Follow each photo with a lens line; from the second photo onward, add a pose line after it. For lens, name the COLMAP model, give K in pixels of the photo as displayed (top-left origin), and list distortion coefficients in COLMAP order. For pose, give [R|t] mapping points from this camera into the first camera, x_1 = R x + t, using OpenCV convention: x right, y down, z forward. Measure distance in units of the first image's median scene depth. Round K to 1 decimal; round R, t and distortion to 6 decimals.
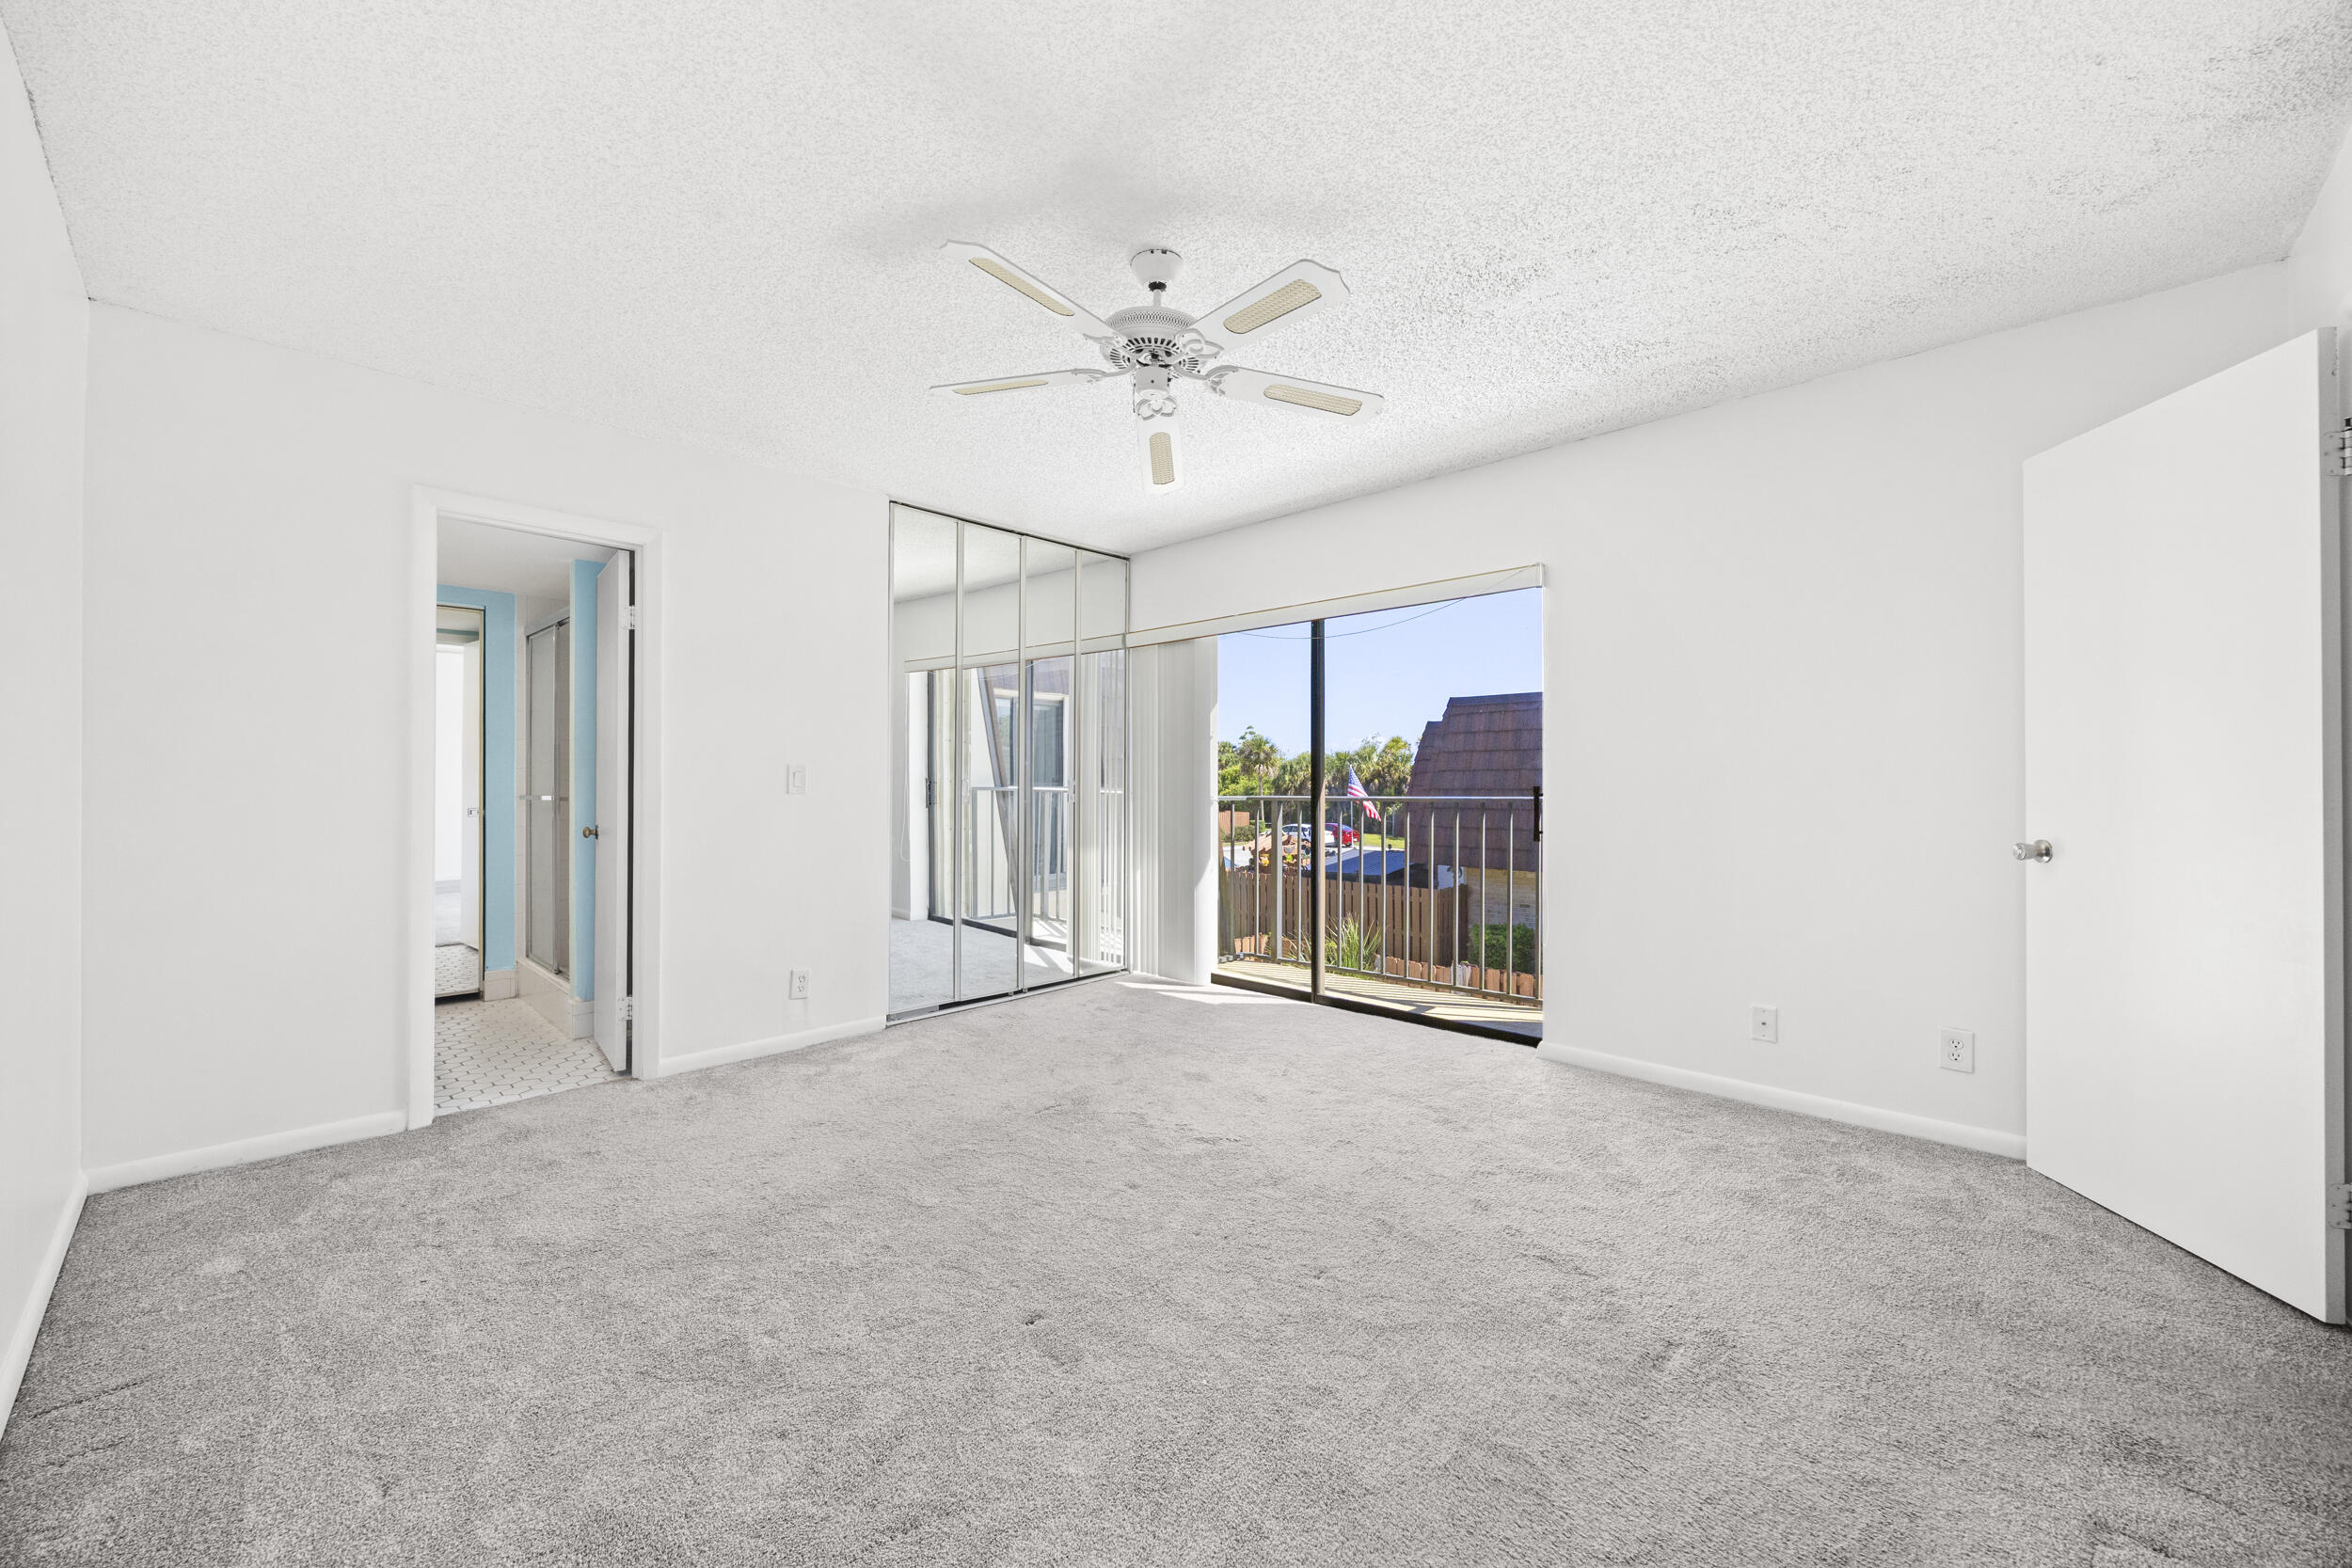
lens RADIAL K [[896.3, 0, 1177.4], [0, 896.3, 773.9], [0, 0, 1]] dist [0.000597, 0.000111]
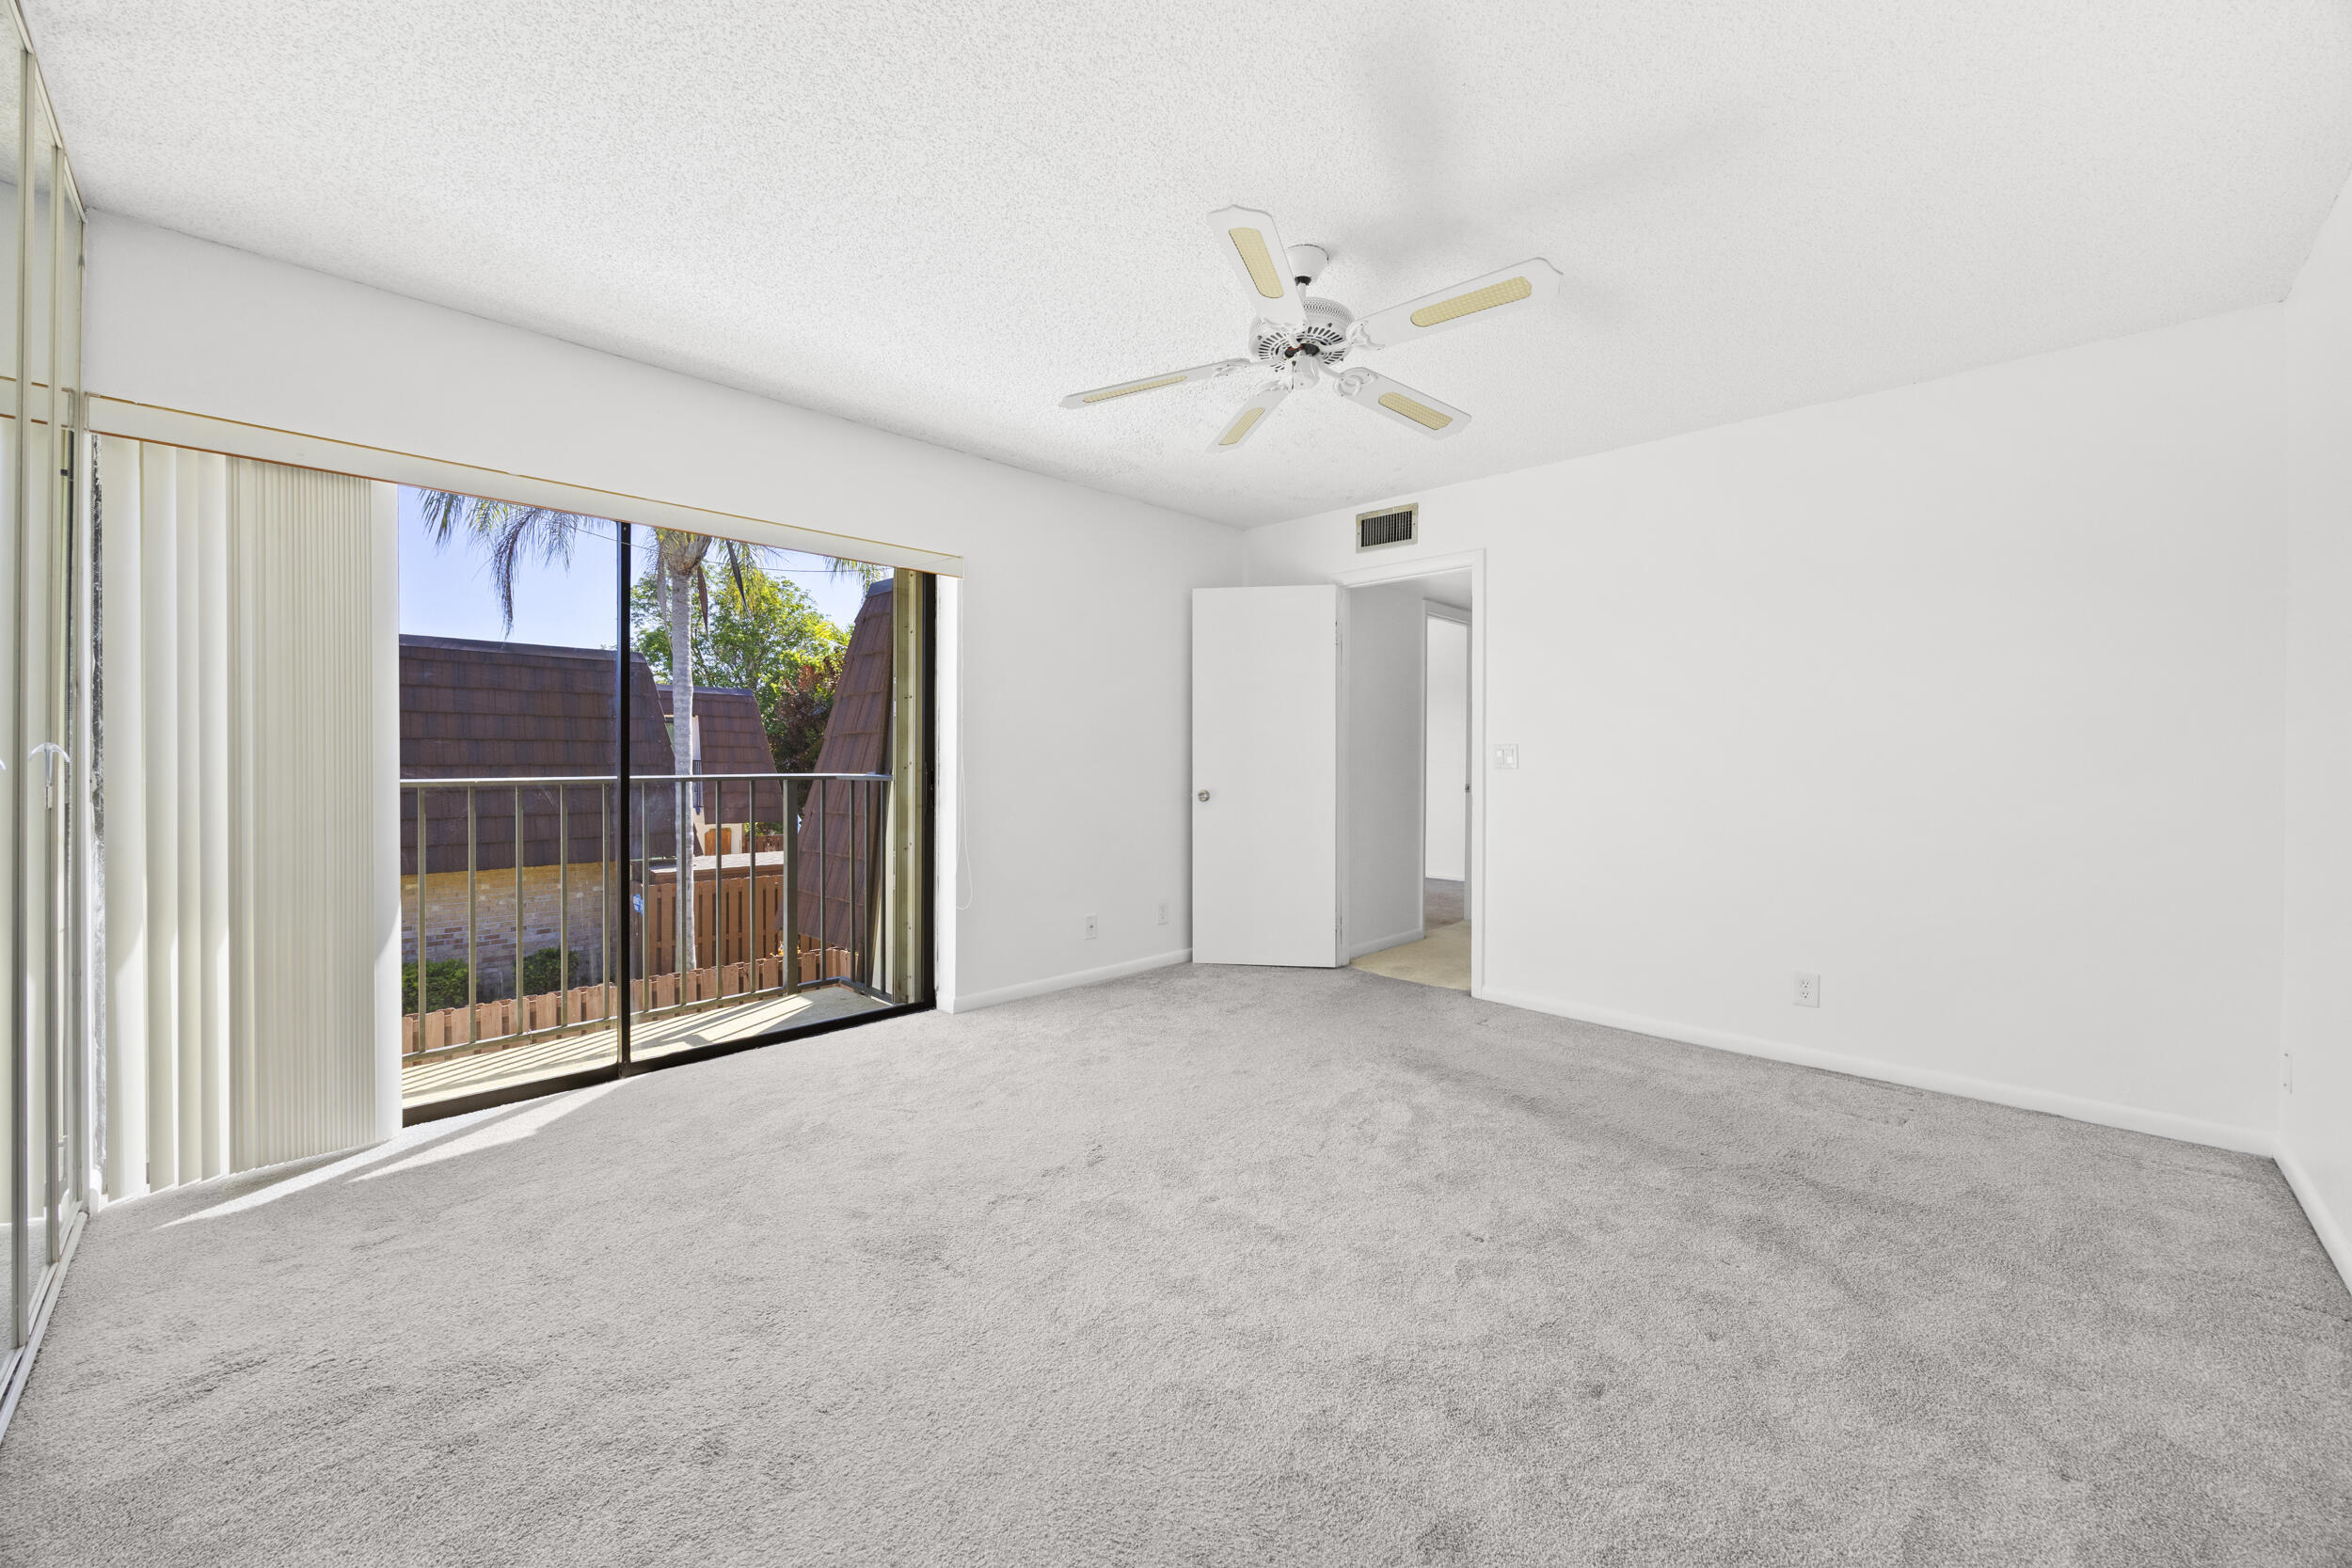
lens RADIAL K [[896.3, 0, 1177.4], [0, 896.3, 773.9], [0, 0, 1]] dist [0.000597, 0.000111]
pose [[0.003481, -0.017537, 0.999840, -0.541237], [-0.019944, 0.999646, 0.017603, -0.000563], [-0.999795, -0.020002, 0.003130, 0.573150]]
